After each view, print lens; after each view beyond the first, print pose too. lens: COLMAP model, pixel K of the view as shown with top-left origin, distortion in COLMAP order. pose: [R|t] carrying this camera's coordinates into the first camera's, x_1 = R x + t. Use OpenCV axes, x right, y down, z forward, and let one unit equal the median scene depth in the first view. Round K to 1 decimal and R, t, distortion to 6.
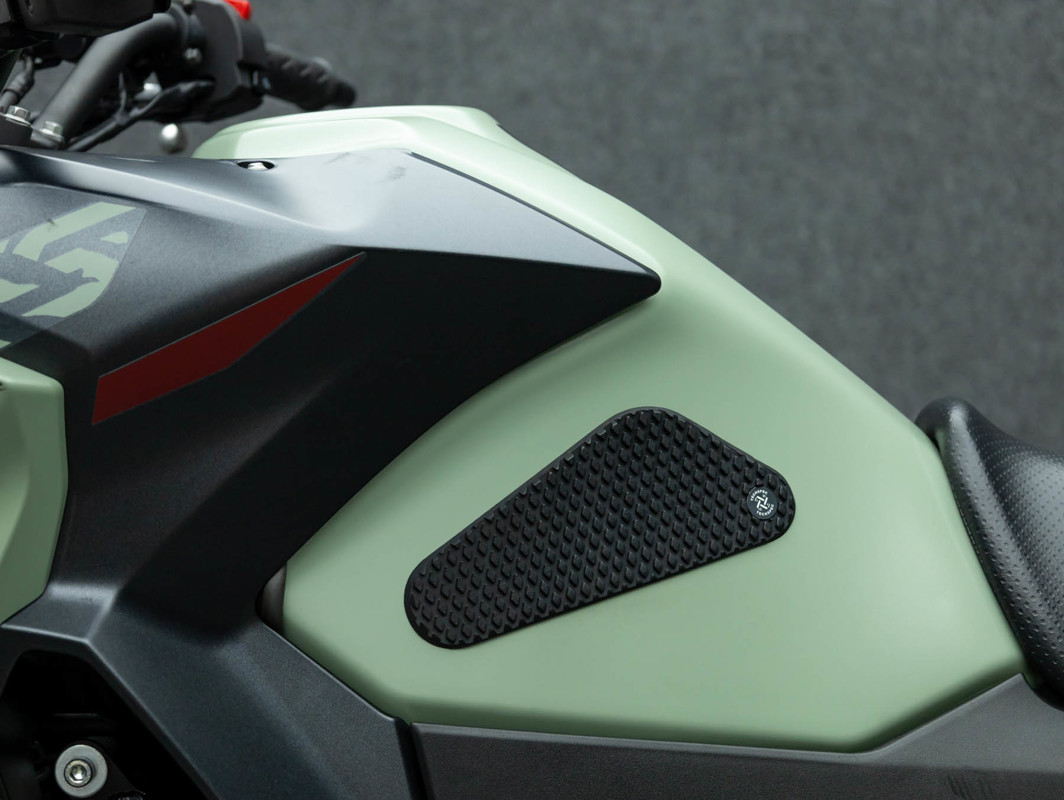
lens RADIAL K [[2205.7, 0, 530.2], [0, 2205.7, 401.1], [0, 0, 1]] dist [-0.006484, 0.000000]
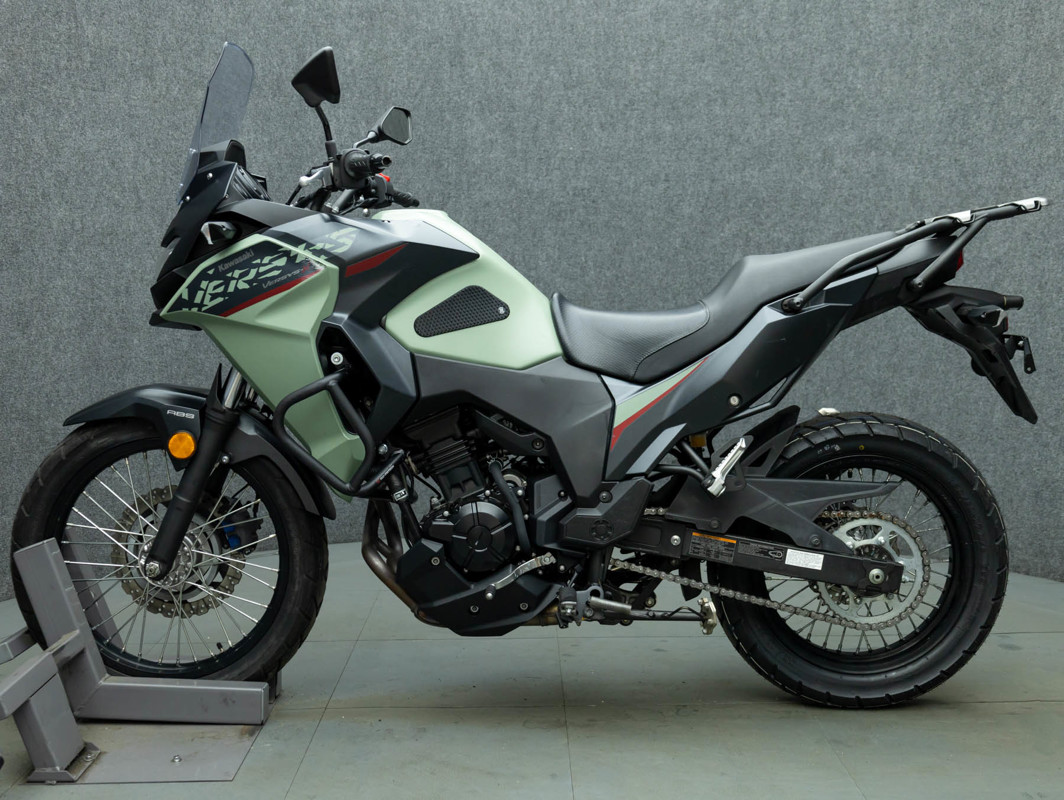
lens RADIAL K [[1217.4, 0, 531.7], [0, 1217.4, 402.2], [0, 0, 1]] dist [-0.002529, 0.000000]
pose [[0.997475, 0.070510, -0.008514, 0.161056], [-0.070188, 0.996970, 0.033537, 0.115009], [0.010853, -0.032855, 0.999401, -1.093619]]
